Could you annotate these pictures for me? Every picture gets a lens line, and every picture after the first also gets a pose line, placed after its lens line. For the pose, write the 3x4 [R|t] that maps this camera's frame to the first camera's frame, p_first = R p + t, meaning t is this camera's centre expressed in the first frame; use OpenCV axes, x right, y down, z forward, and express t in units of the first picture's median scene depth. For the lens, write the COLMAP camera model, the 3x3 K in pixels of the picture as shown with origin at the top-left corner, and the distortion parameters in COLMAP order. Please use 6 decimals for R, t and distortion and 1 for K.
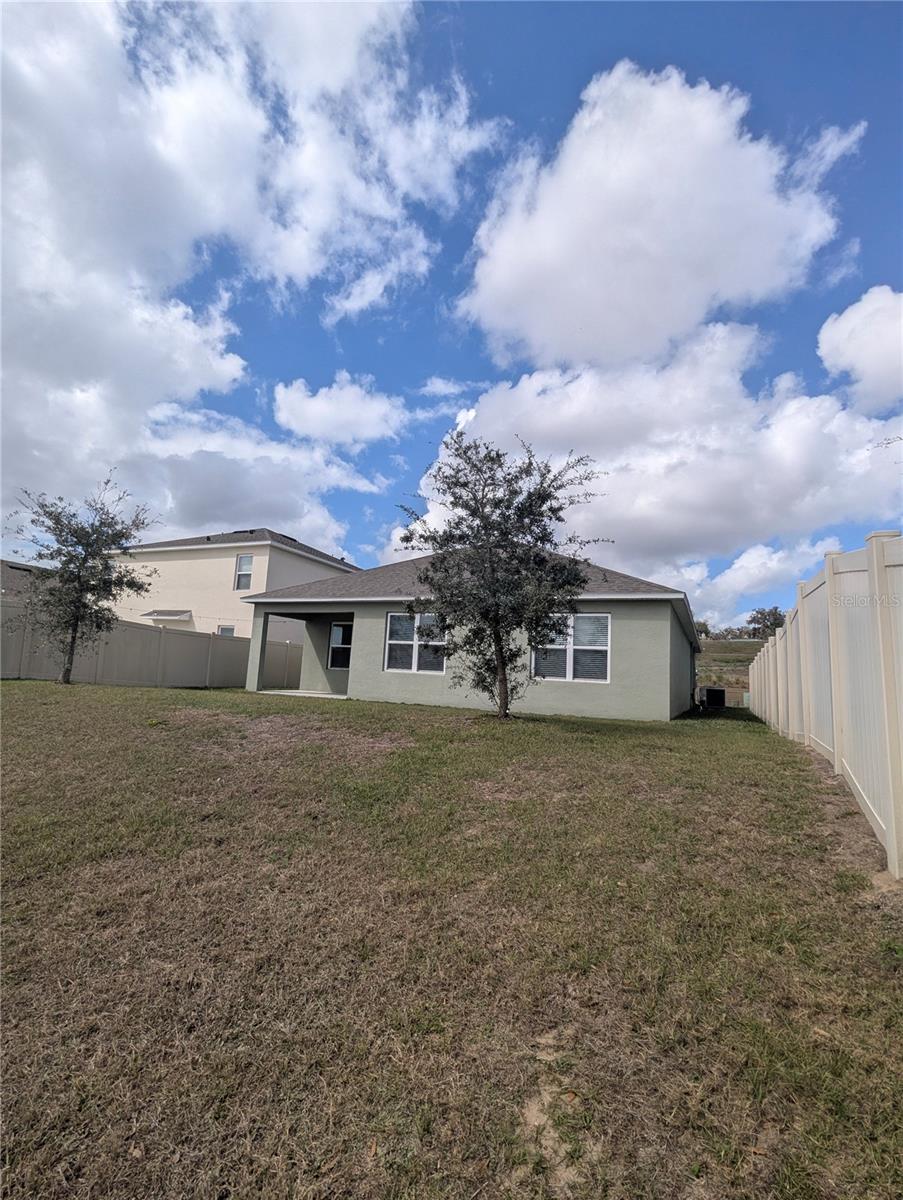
lens RADIAL K [[556.7, 0, 562.8], [0, 556.7, 559.8], [0, 0, 1]] dist [0.001824, 0.001050]
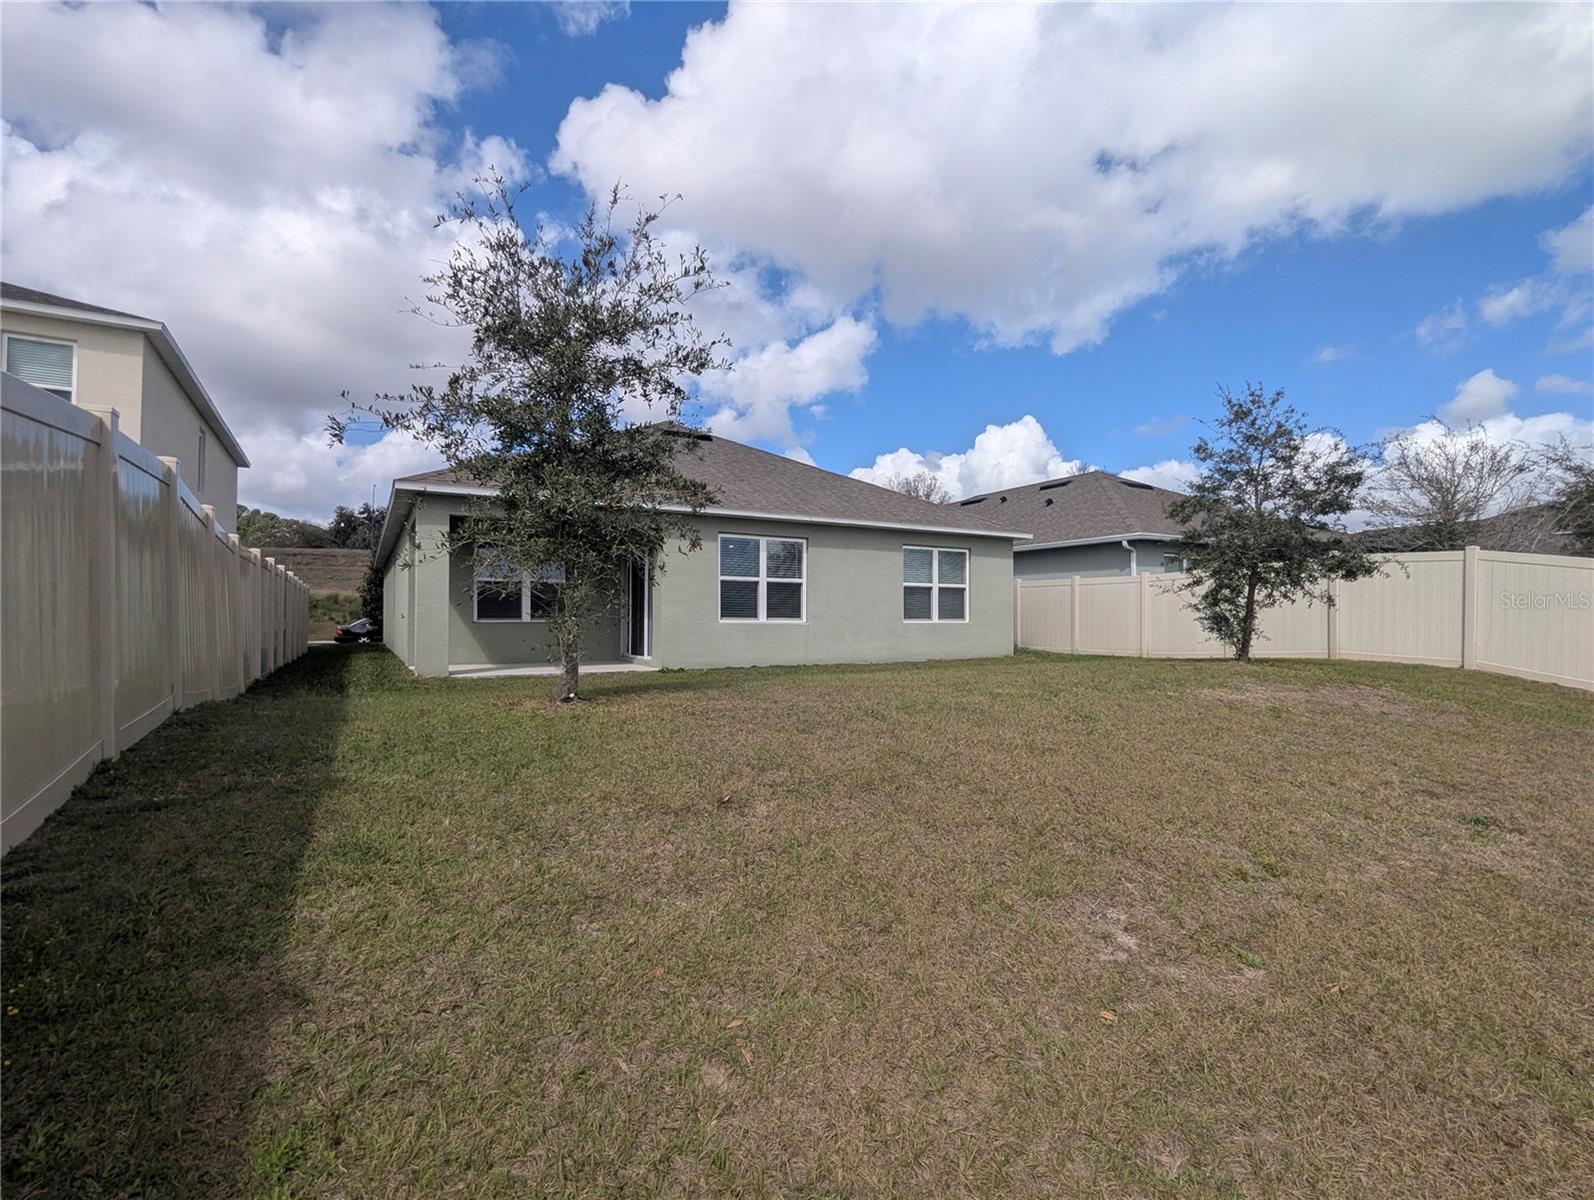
lens RADIAL K [[791.4, 0, 788.1], [0, 791.4, 619.4], [0, 0, 1]] dist [0.008393, -0.004154]
pose [[0.607173, -0.048279, 0.793102, -0.990102], [-0.136968, 0.976851, 0.164323, 0.032022], [-0.782675, -0.208402, 0.586505, 0.382130]]
